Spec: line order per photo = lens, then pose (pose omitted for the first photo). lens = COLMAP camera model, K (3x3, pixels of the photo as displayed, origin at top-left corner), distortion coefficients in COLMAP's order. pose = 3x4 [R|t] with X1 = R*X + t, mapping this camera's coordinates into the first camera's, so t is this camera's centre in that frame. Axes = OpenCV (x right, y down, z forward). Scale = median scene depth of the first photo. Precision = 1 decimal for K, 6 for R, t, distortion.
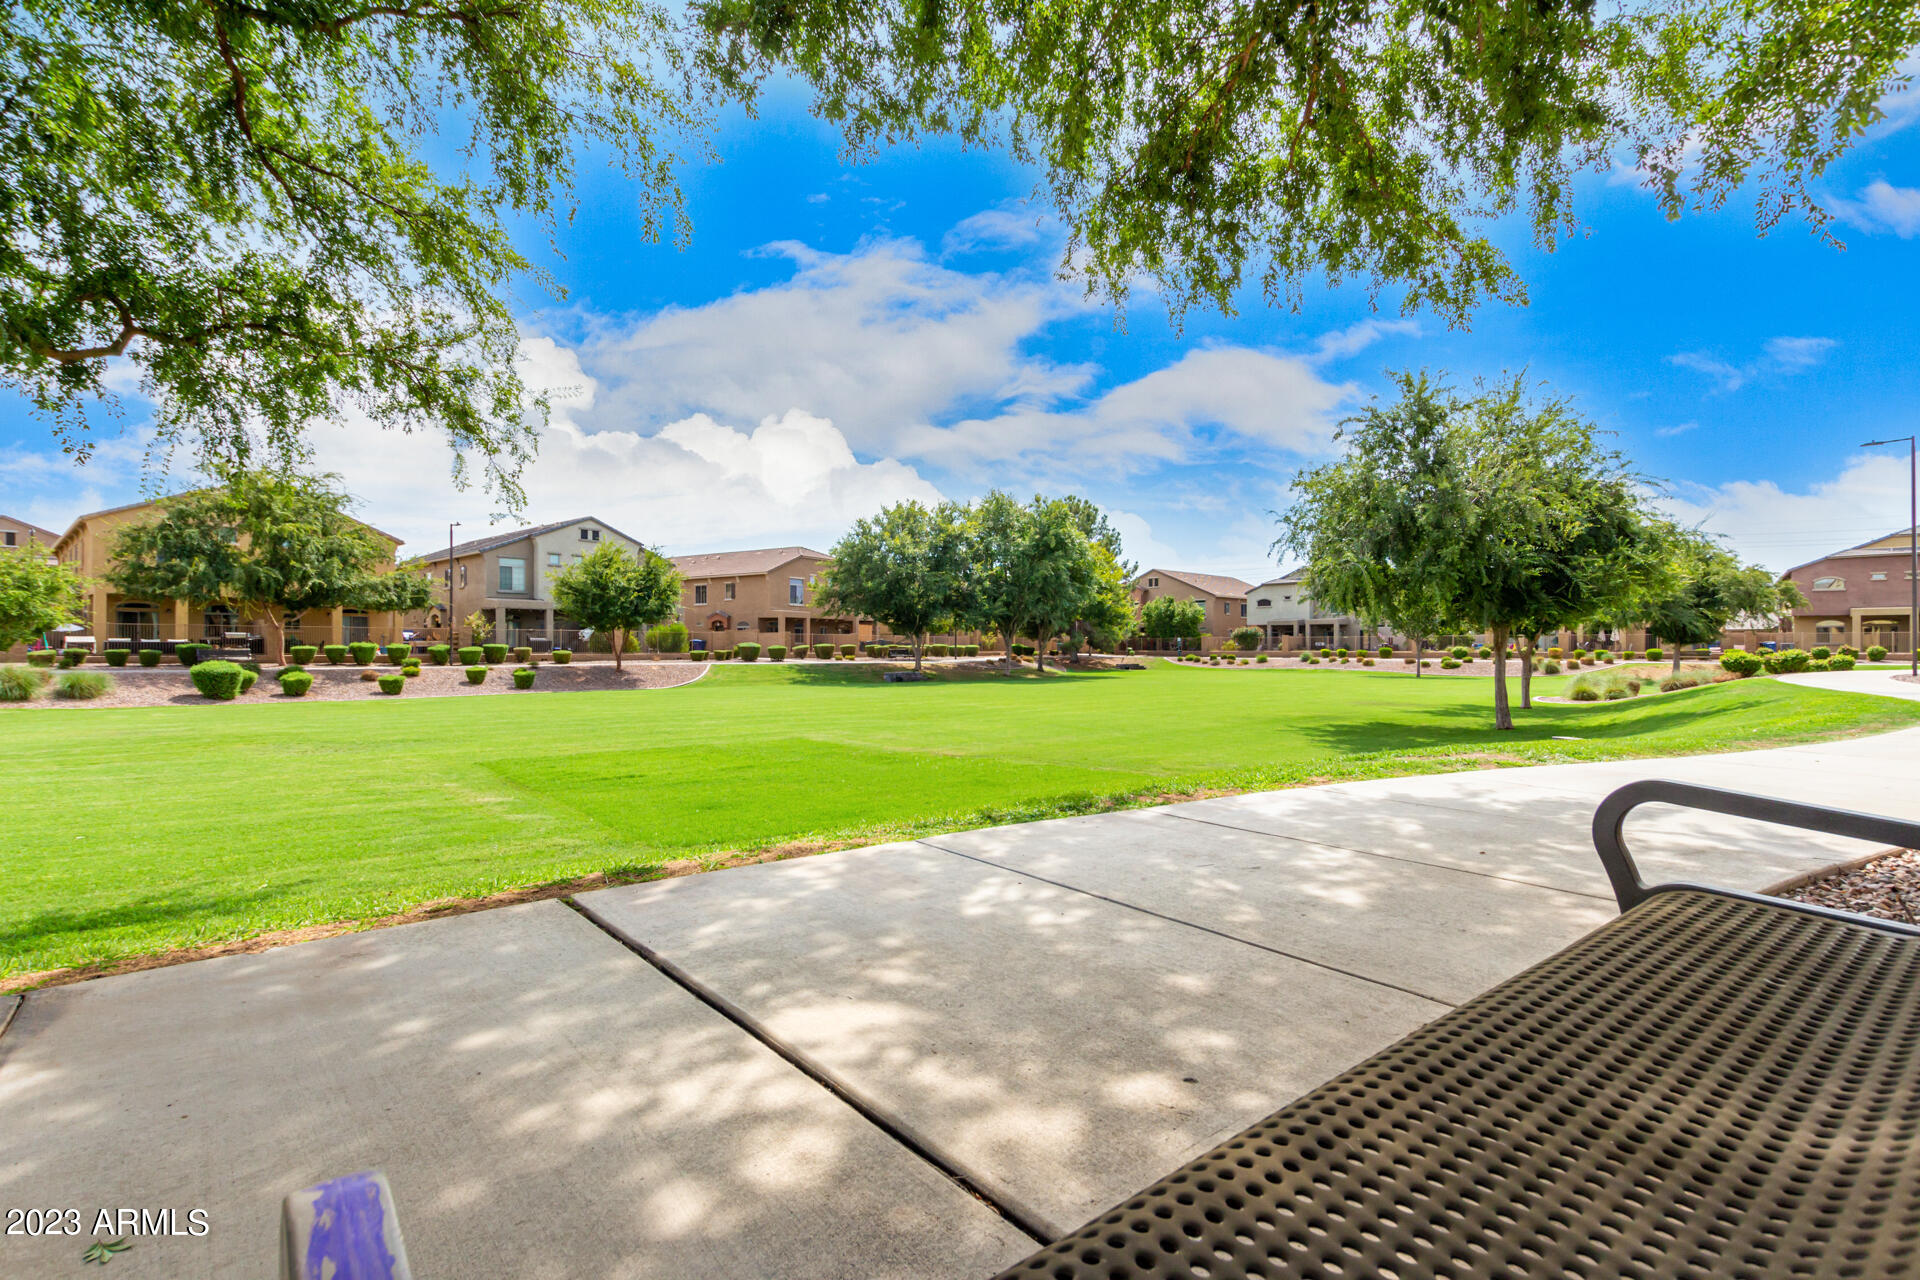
lens RADIAL K [[882.7, 0, 963.7], [0, 882.7, 643.6], [0, 0, 1]] dist [0.003961, 0.000443]
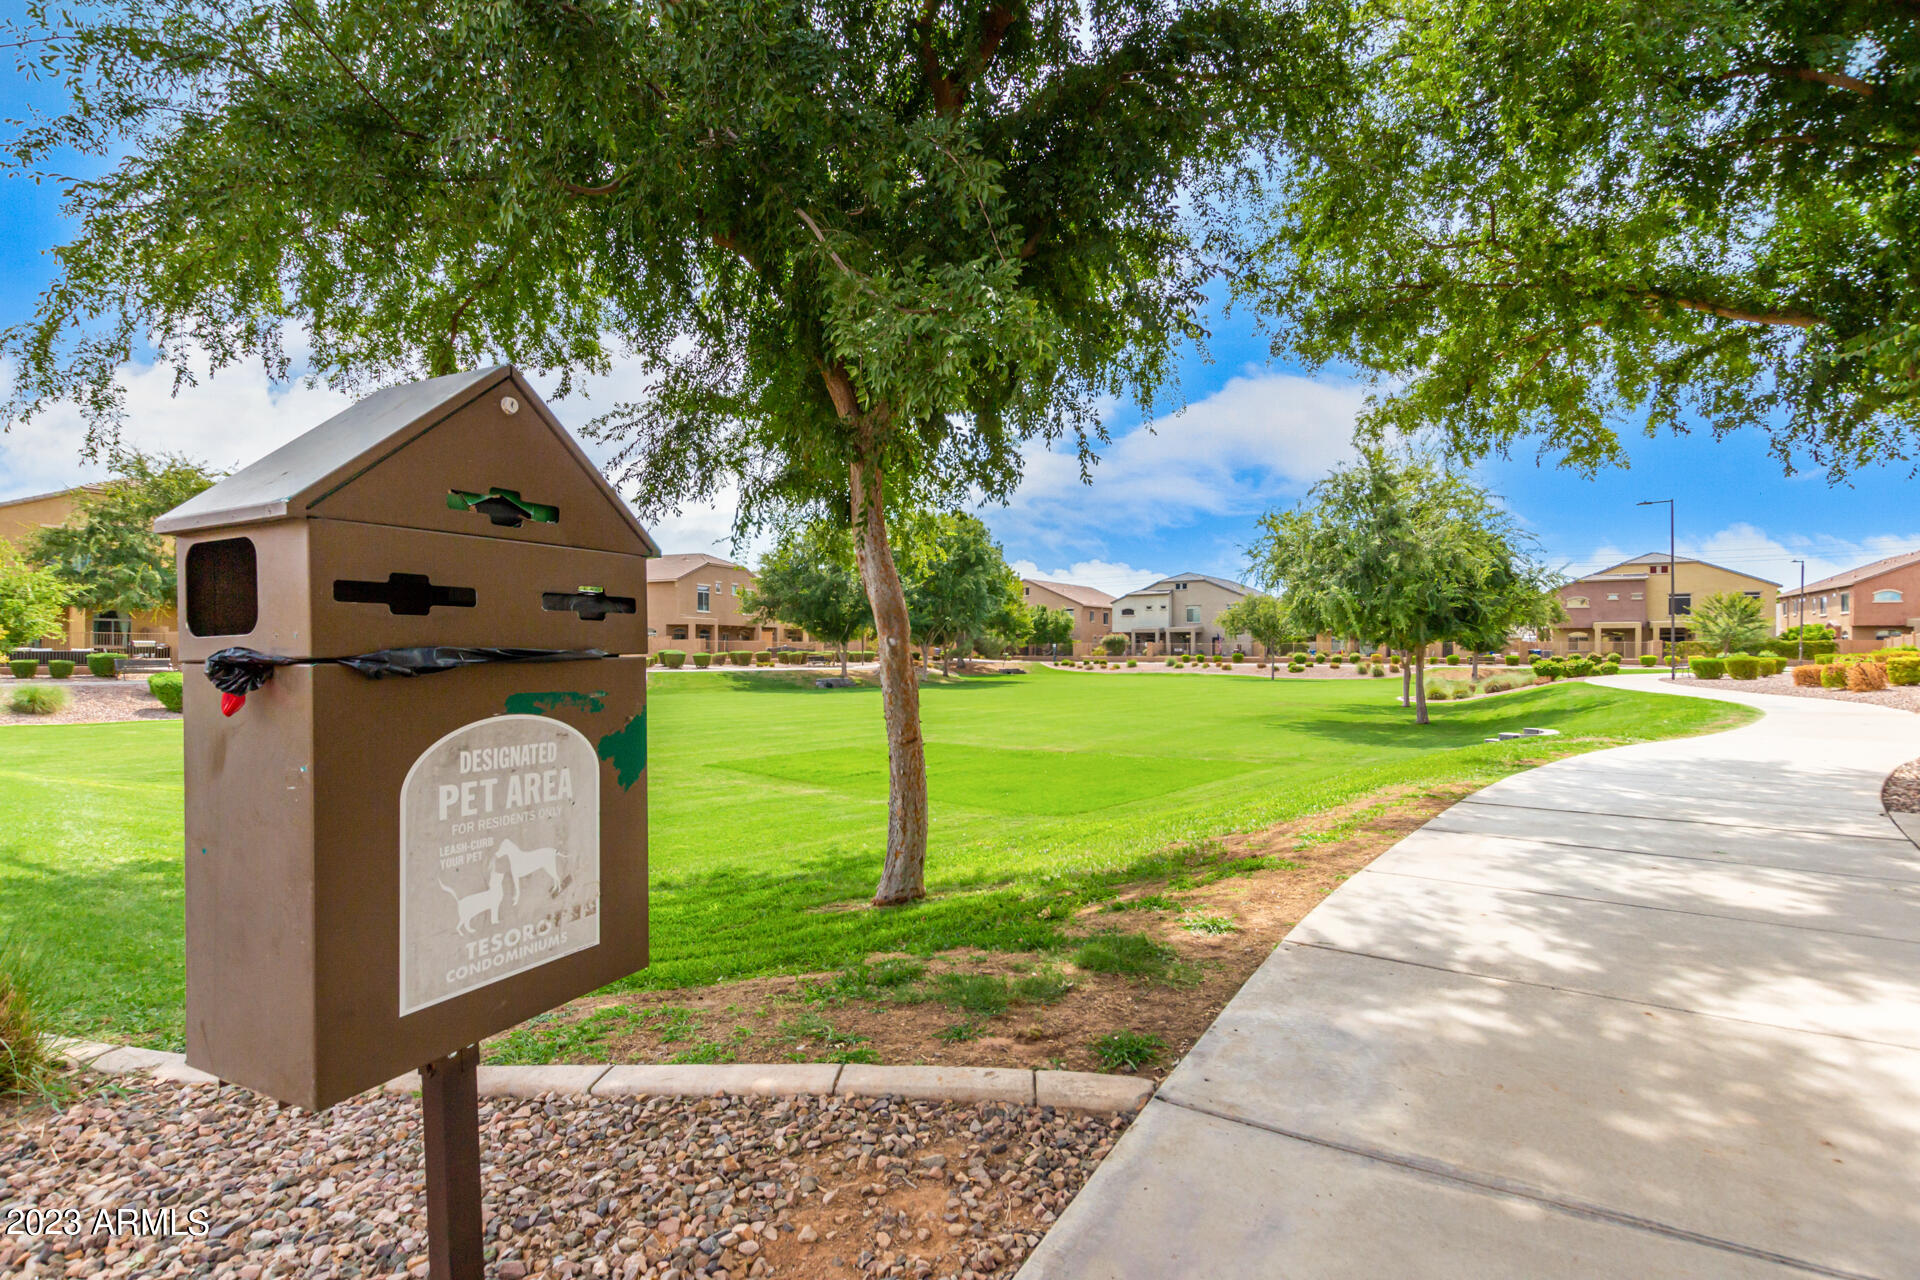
lens RADIAL K [[882.7, 0, 955.0], [0, 882.7, 641.8], [0, 0, 1]] dist [0.003961, 0.000443]
pose [[0.982680, 0.002309, 0.185296, -0.098784], [-0.001373, 0.999986, -0.005180, -0.004700], [-0.185305, 0.004836, 0.982669, -0.046272]]
